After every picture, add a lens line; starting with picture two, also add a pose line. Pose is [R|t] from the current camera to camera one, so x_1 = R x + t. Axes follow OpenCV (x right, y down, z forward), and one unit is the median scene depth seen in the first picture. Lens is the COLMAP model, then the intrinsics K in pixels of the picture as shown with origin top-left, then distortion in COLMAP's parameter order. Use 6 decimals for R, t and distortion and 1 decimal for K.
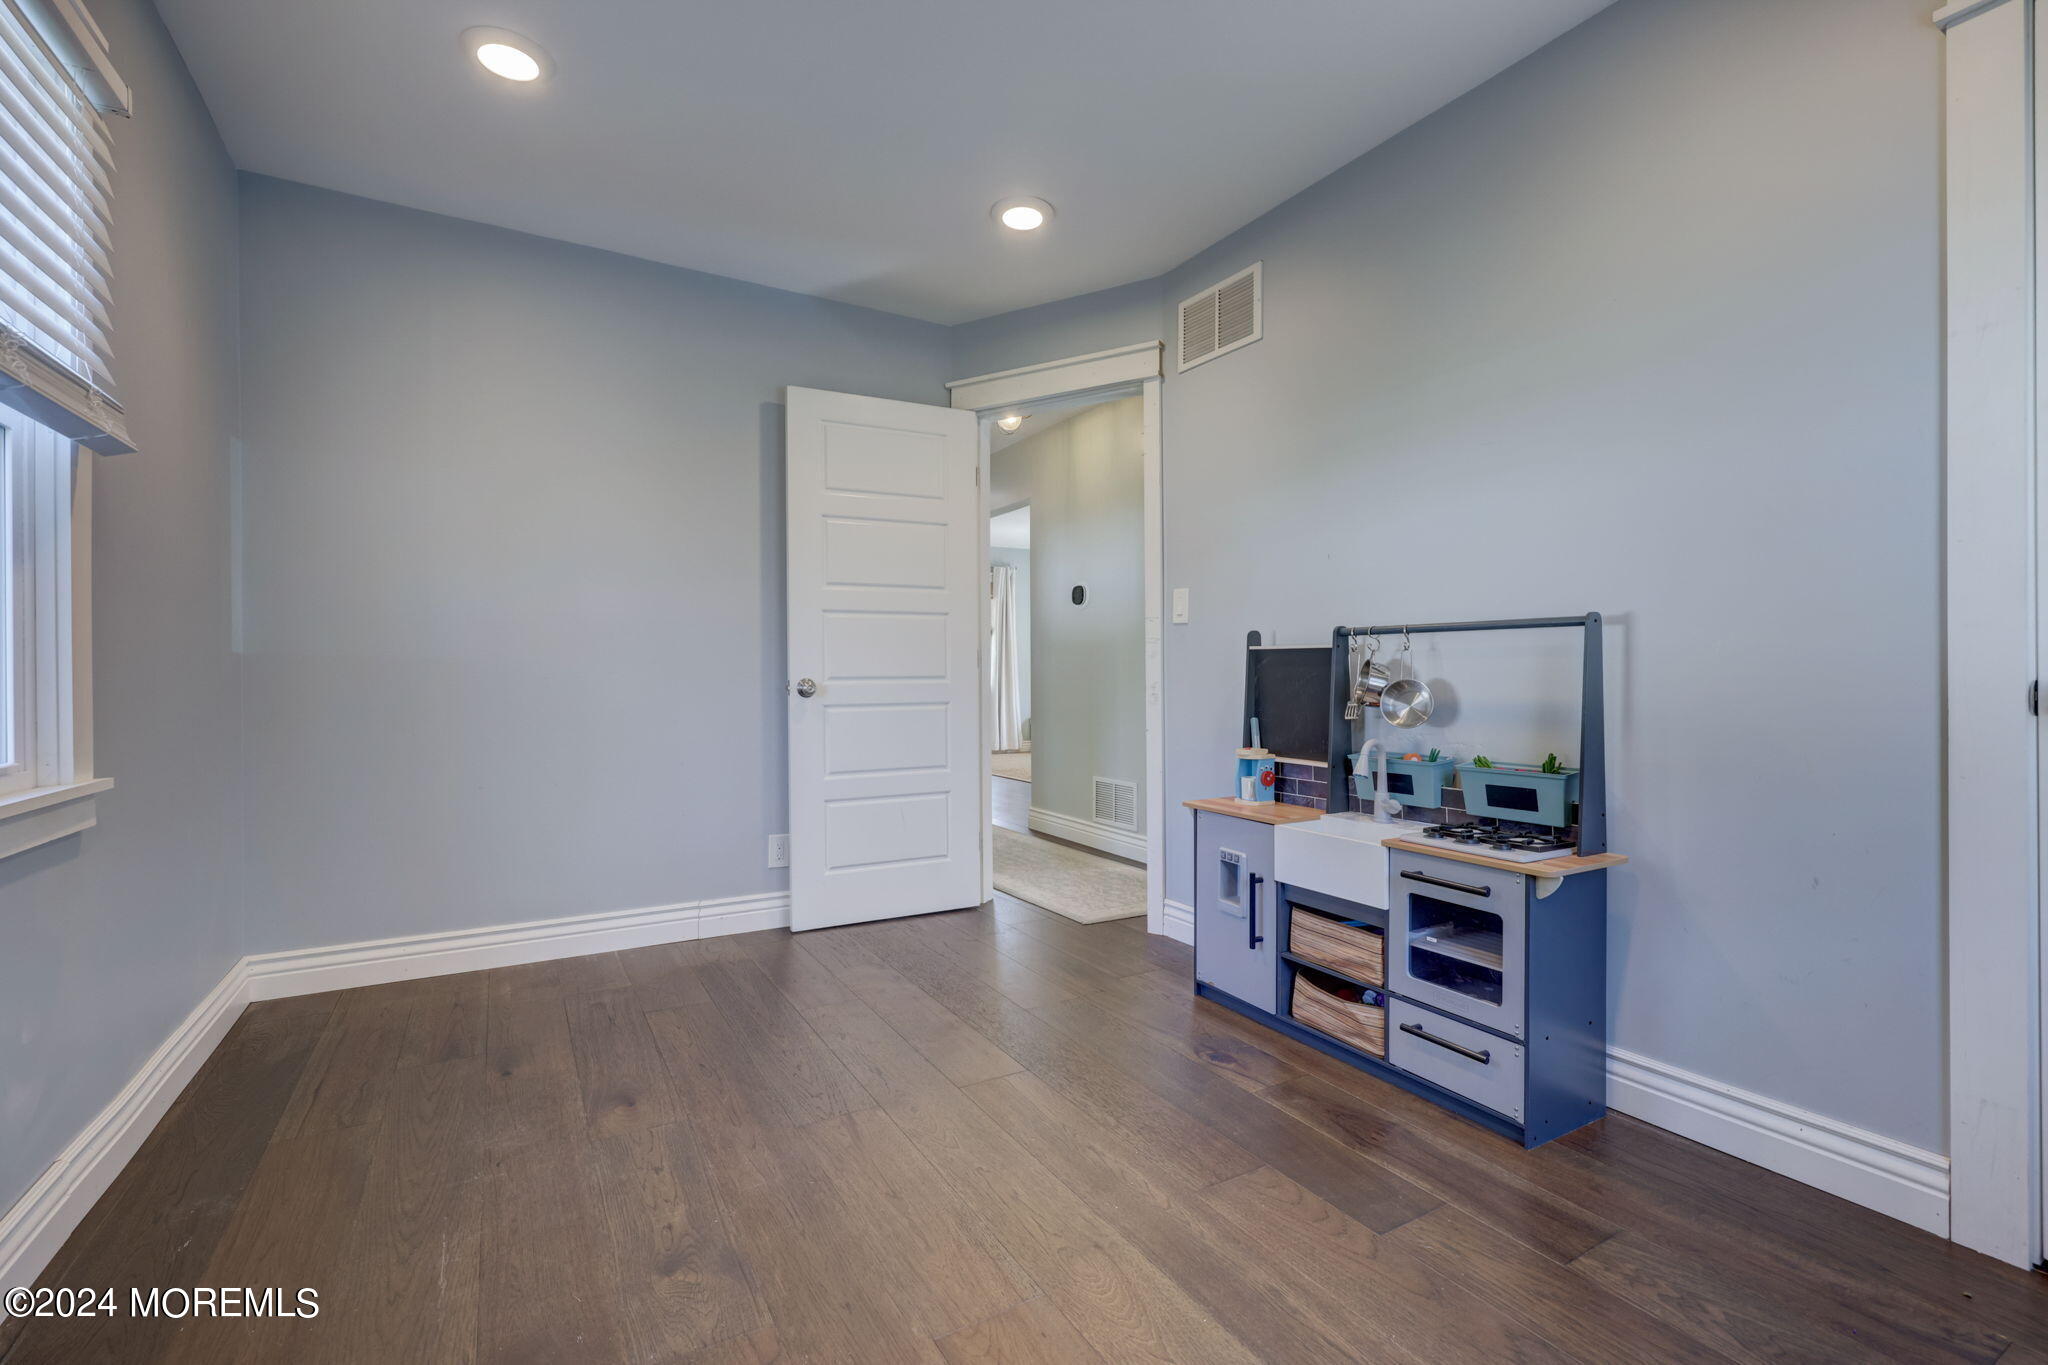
lens RADIAL K [[919.1, 0, 1030.7], [0, 919.1, 675.5], [0, 0, 1]] dist [-0.001616, -0.000274]
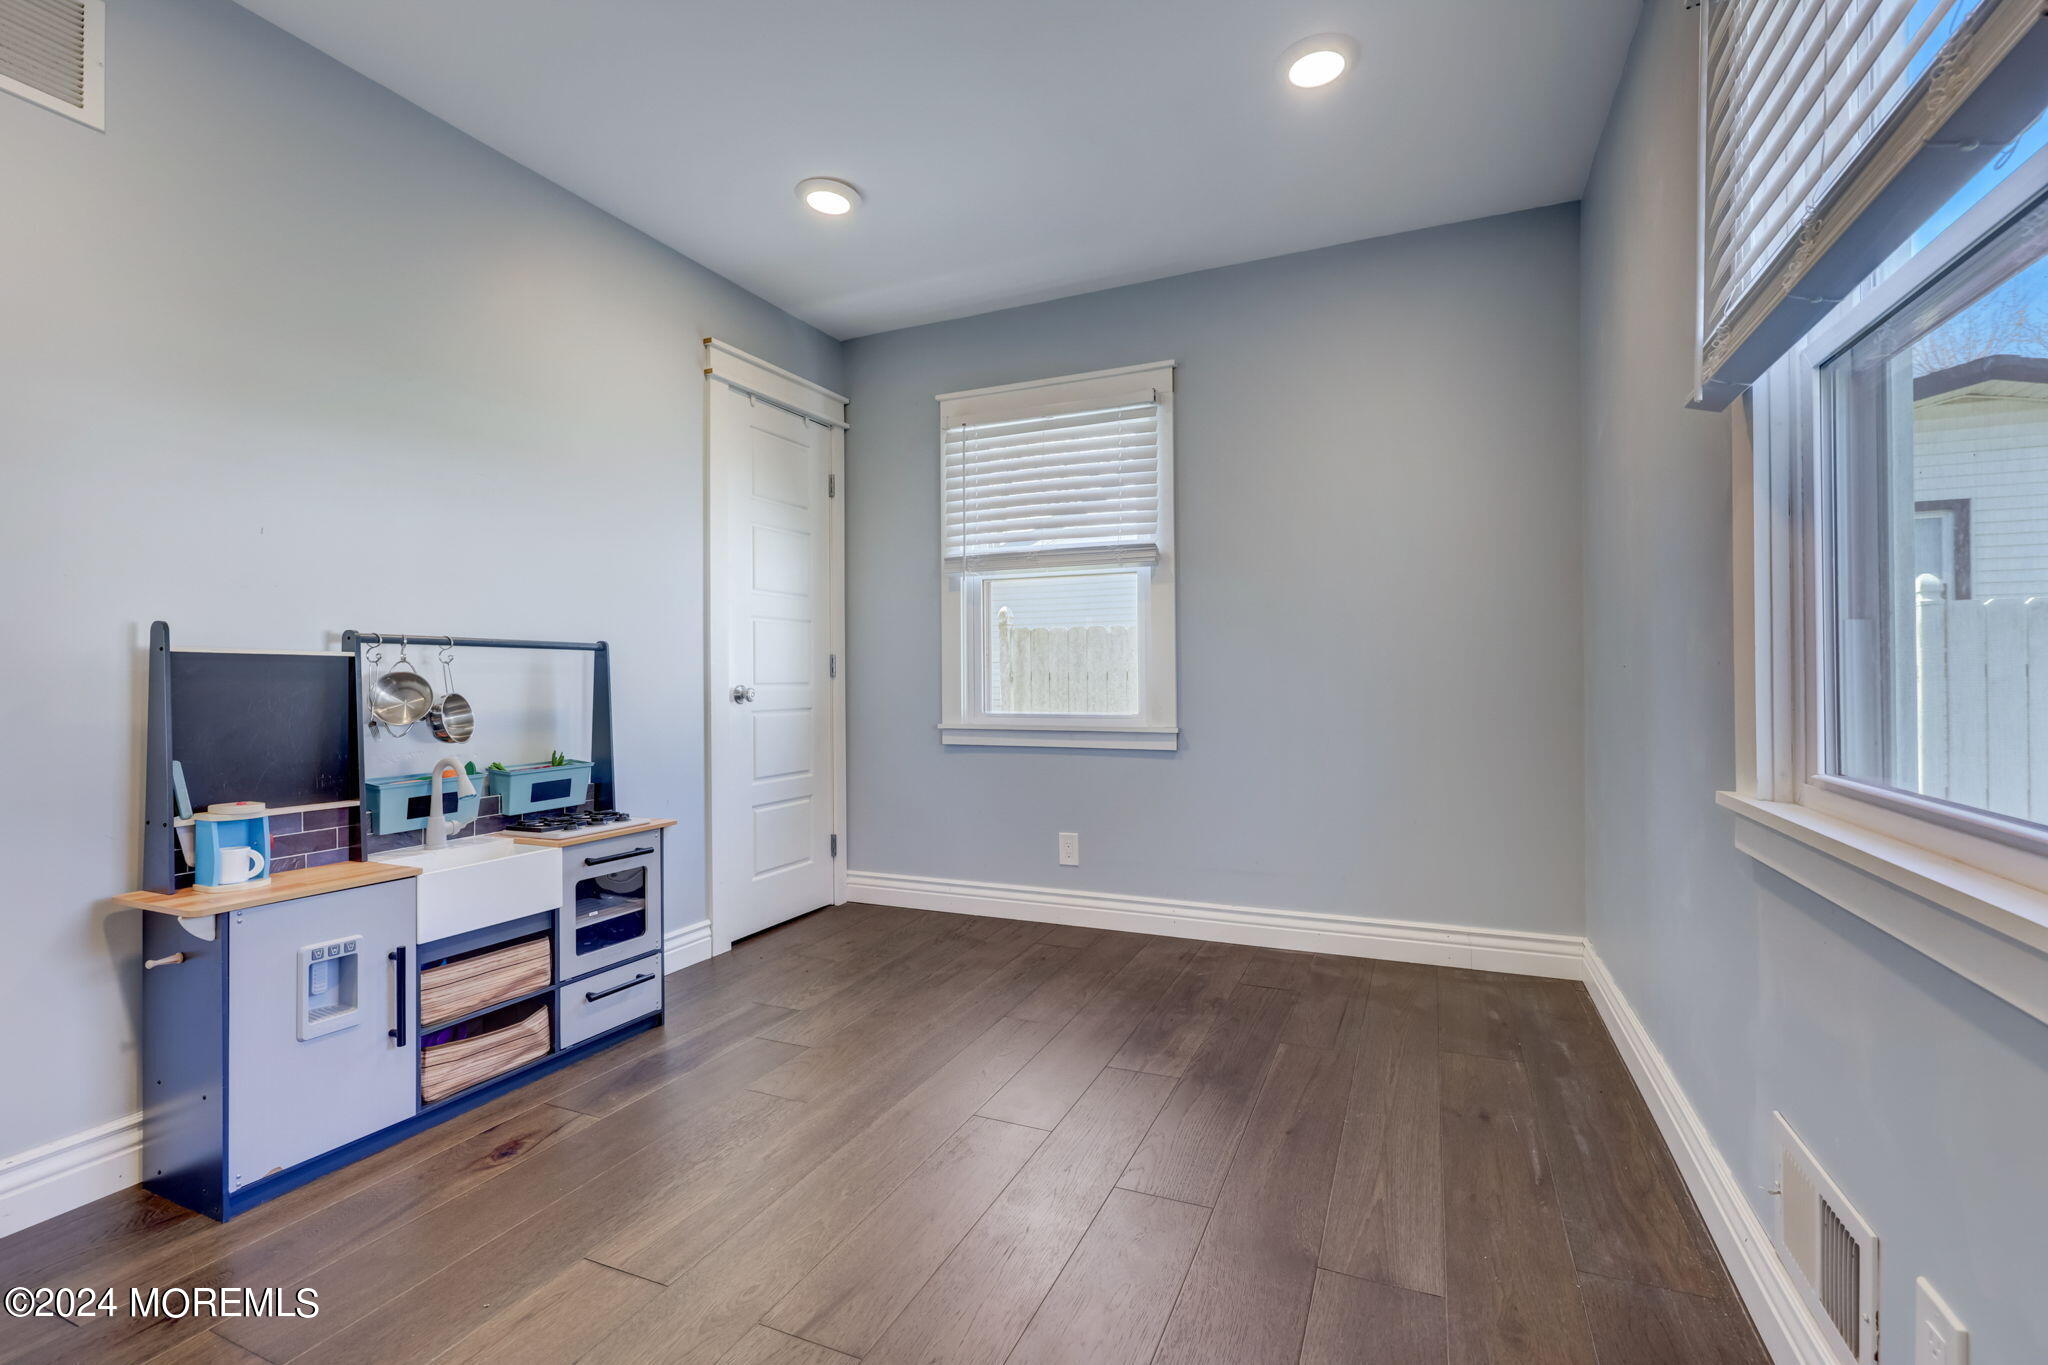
lens RADIAL K [[919.1, 0, 1031.0], [0, 919.1, 685.4], [0, 0, 1]] dist [-0.001616, -0.000274]
pose [[-0.597792, 0.008033, 0.801611, -0.783821], [0.016611, 0.999859, 0.002367, 0.004075], [-0.801480, 0.014731, -0.597841, 1.174752]]
